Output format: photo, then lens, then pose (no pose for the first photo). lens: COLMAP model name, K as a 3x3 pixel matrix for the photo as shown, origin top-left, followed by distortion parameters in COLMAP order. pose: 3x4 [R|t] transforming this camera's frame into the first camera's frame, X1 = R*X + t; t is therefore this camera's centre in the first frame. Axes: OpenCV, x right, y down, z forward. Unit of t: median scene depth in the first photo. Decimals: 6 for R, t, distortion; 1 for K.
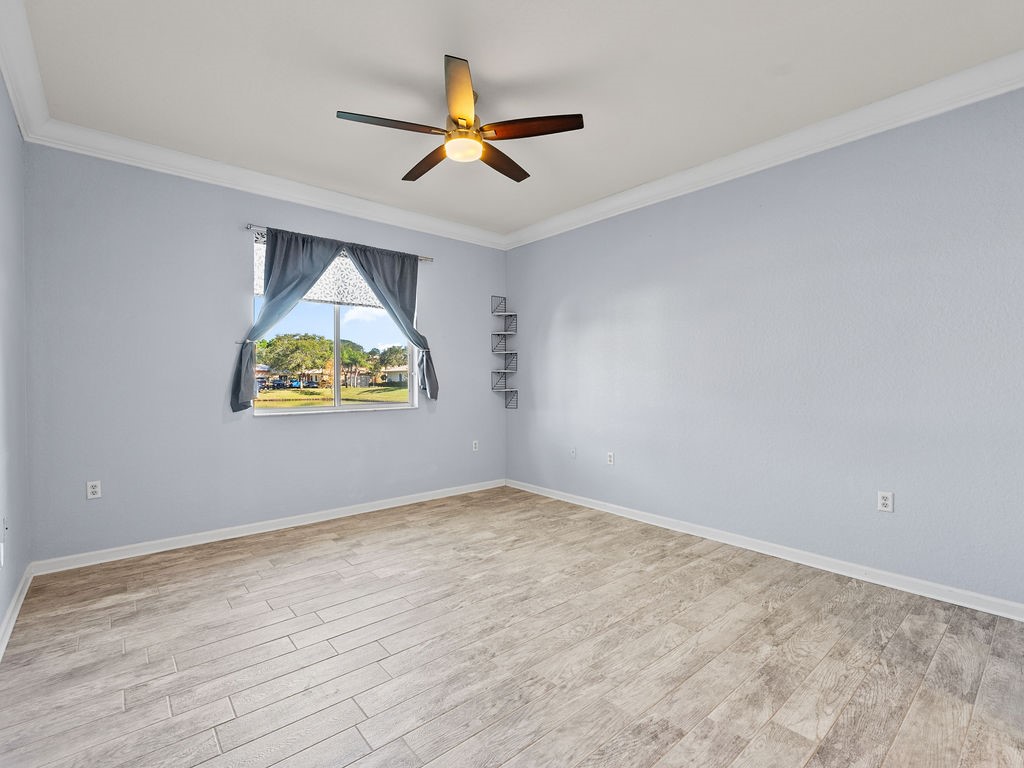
lens RADIAL K [[474.1, 0, 511.5], [0, 474.1, 383.2], [0, 0, 1]] dist [0.000538, -0.000121]
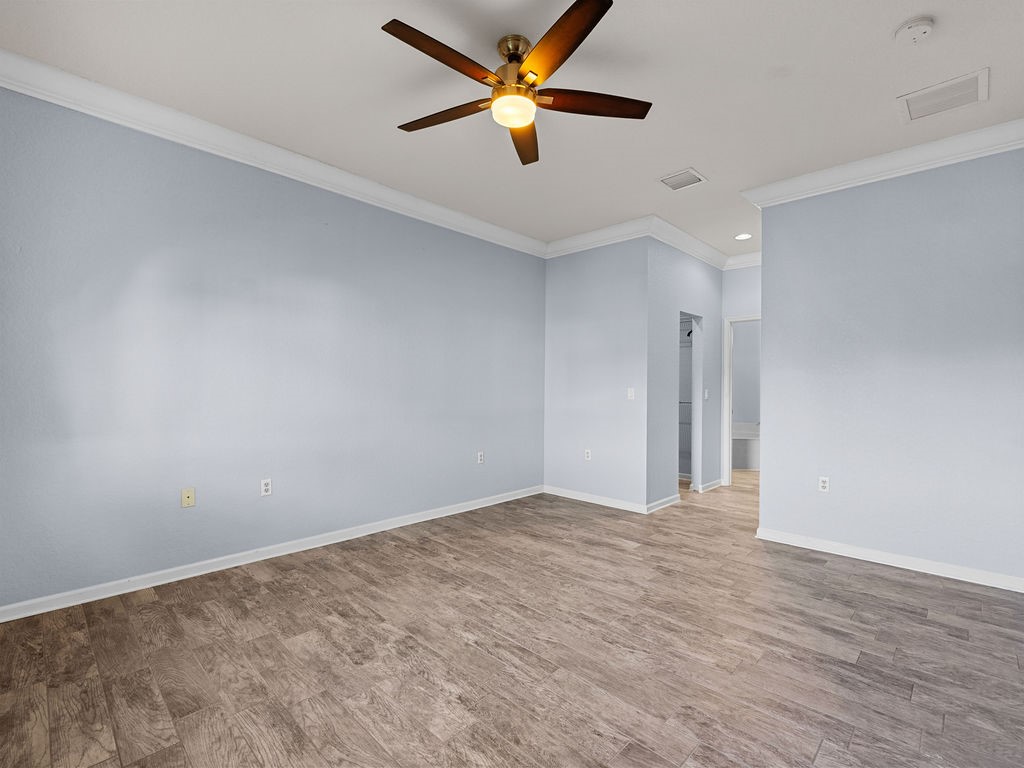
lens RADIAL K [[474.1, 0, 511.8], [0, 474.1, 386.1], [0, 0, 1]] dist [0.000538, -0.000121]
pose [[-0.091596, -0.002726, 0.995792, -0.912425], [-0.000746, 0.999996, 0.002669, -0.009309], [-0.995796, -0.000499, -0.091598, 1.057354]]
